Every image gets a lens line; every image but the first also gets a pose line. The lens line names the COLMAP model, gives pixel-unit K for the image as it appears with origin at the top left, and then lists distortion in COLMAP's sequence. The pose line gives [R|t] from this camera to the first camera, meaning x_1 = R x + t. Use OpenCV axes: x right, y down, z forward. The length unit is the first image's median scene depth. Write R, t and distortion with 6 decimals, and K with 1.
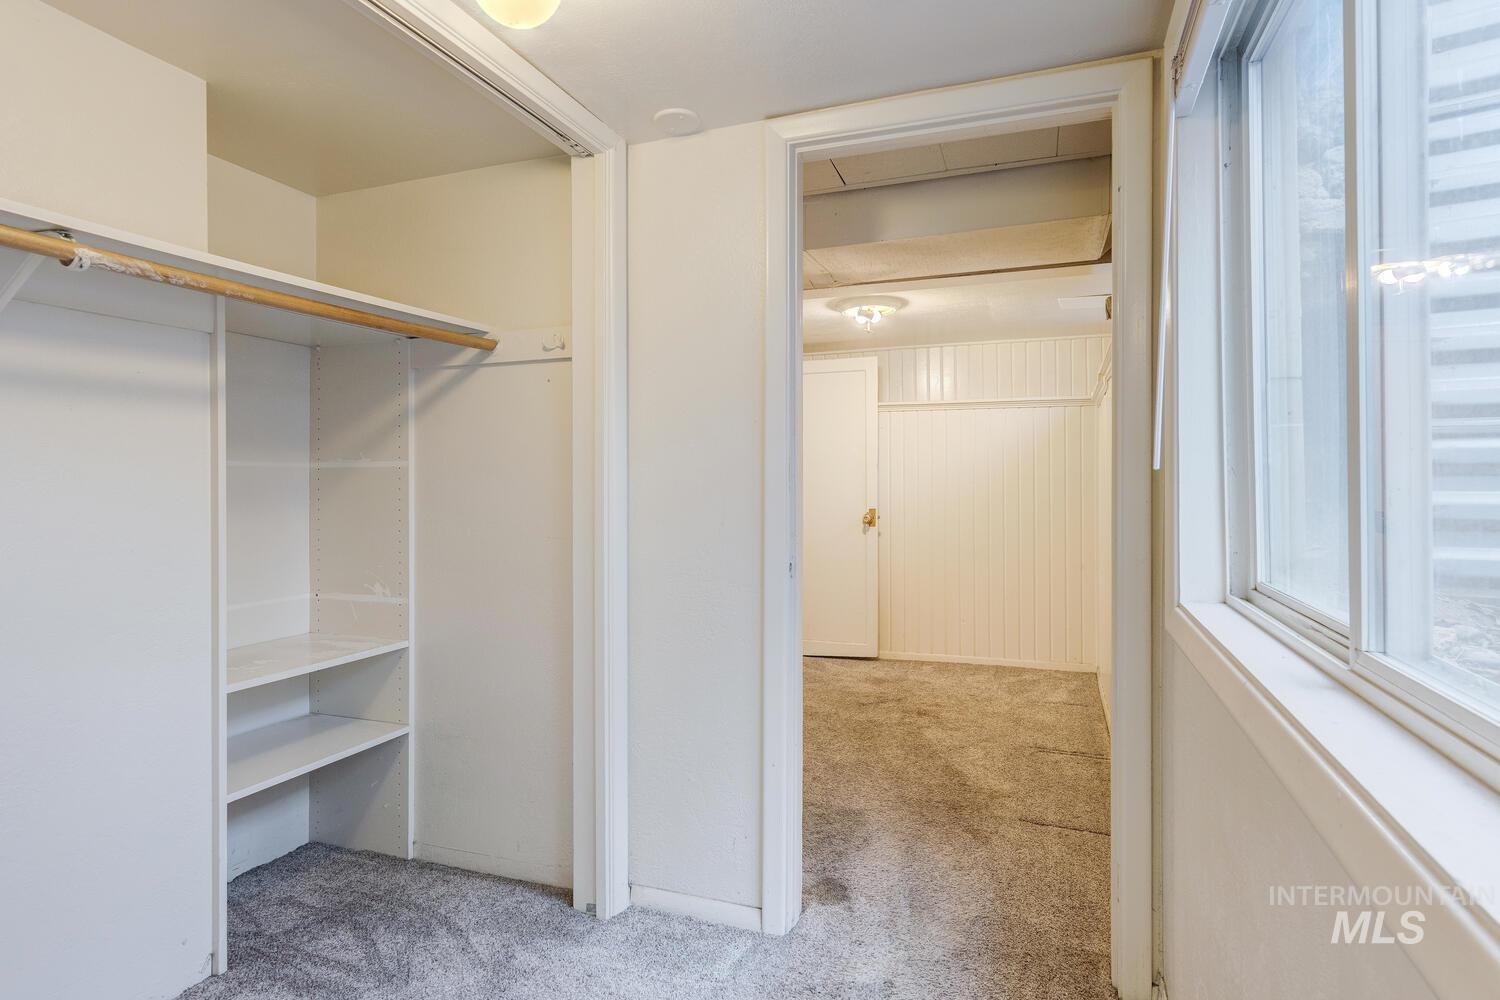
lens RADIAL K [[858.2, 0, 744.2], [0, 858.2, 492.4], [0, 0, 1]] dist [0.000025, -0.001349]
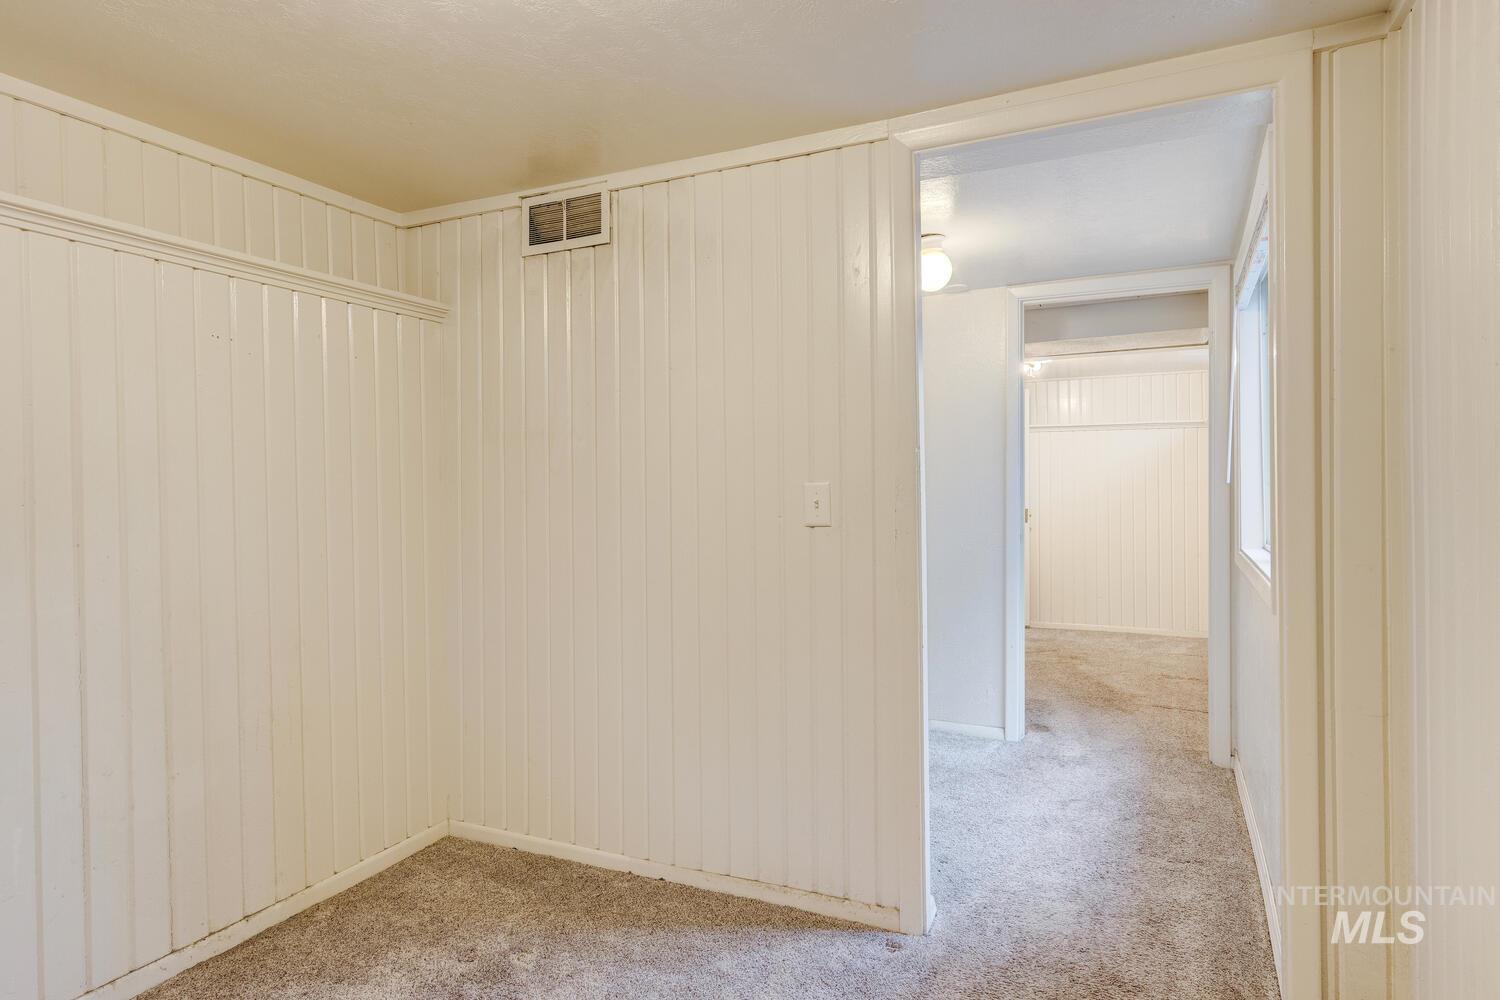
lens RADIAL K [[858.2, 0, 747.9], [0, 858.2, 494.5], [0, 0, 1]] dist [0.000025, -0.001349]
pose [[0.993404, -0.001108, -0.114663, -0.136958], [0.000750, 0.999995, -0.003168, 0.001965], [0.114666, 0.003061, 0.993399, -0.376542]]
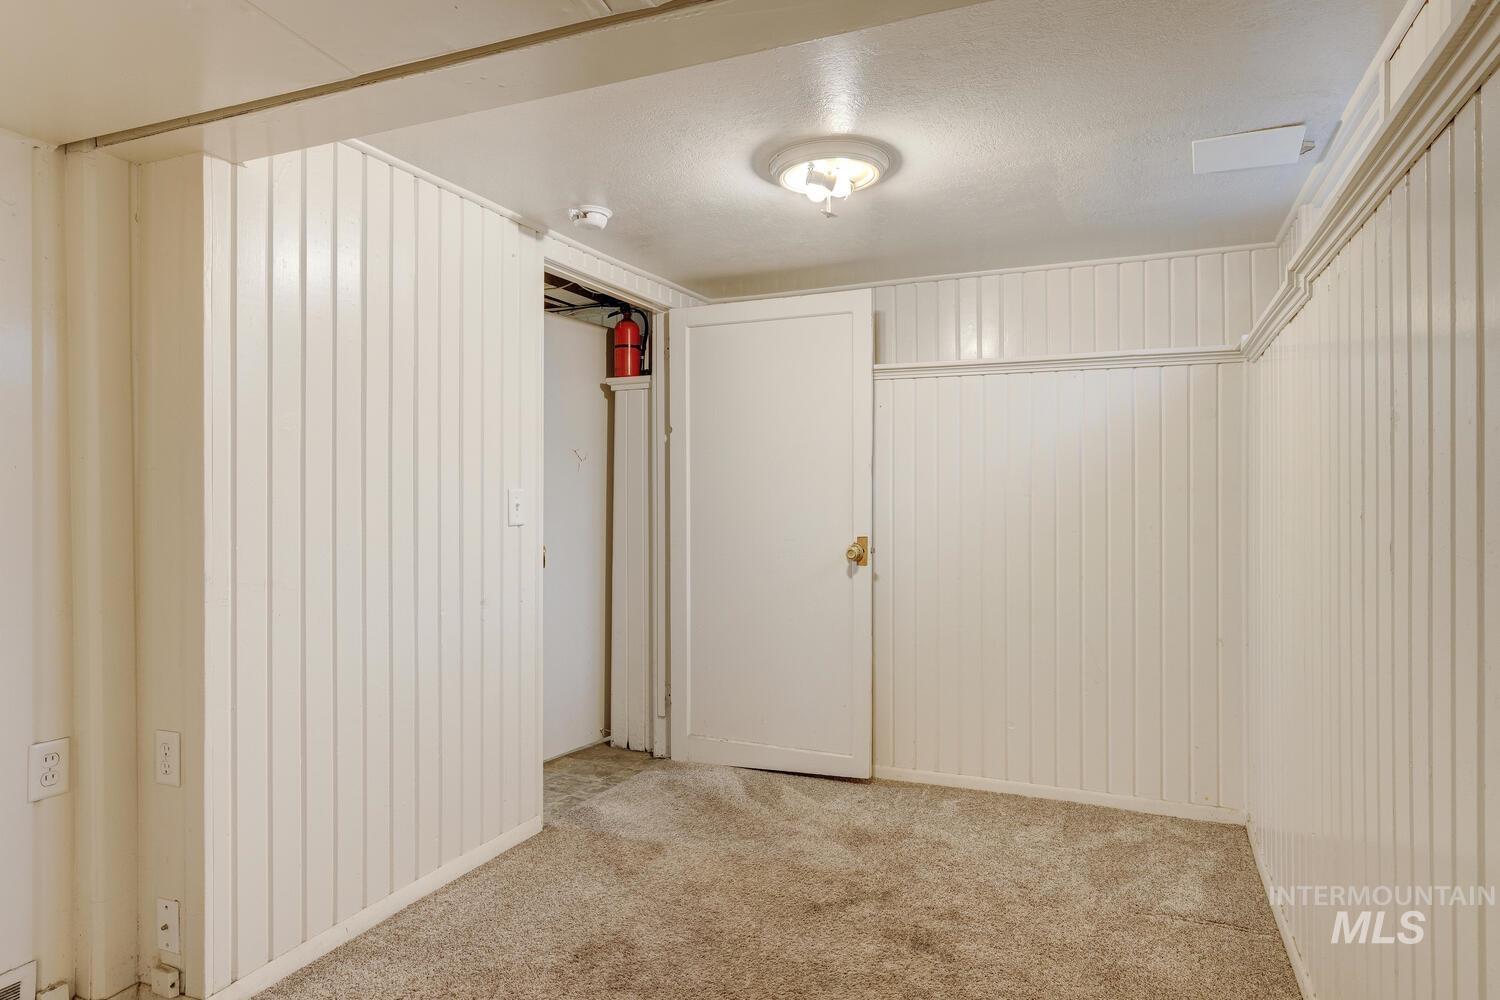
lens RADIAL K [[858.2, 0, 752.8], [0, 858.2, 503.2], [0, 0, 1]] dist [0.000025, -0.001349]
pose [[0.998006, 0.003058, -0.063050, 0.132508], [-0.003002, 0.999995, 0.000980, -0.006505], [0.063053, -0.000788, 0.998010, 0.460876]]
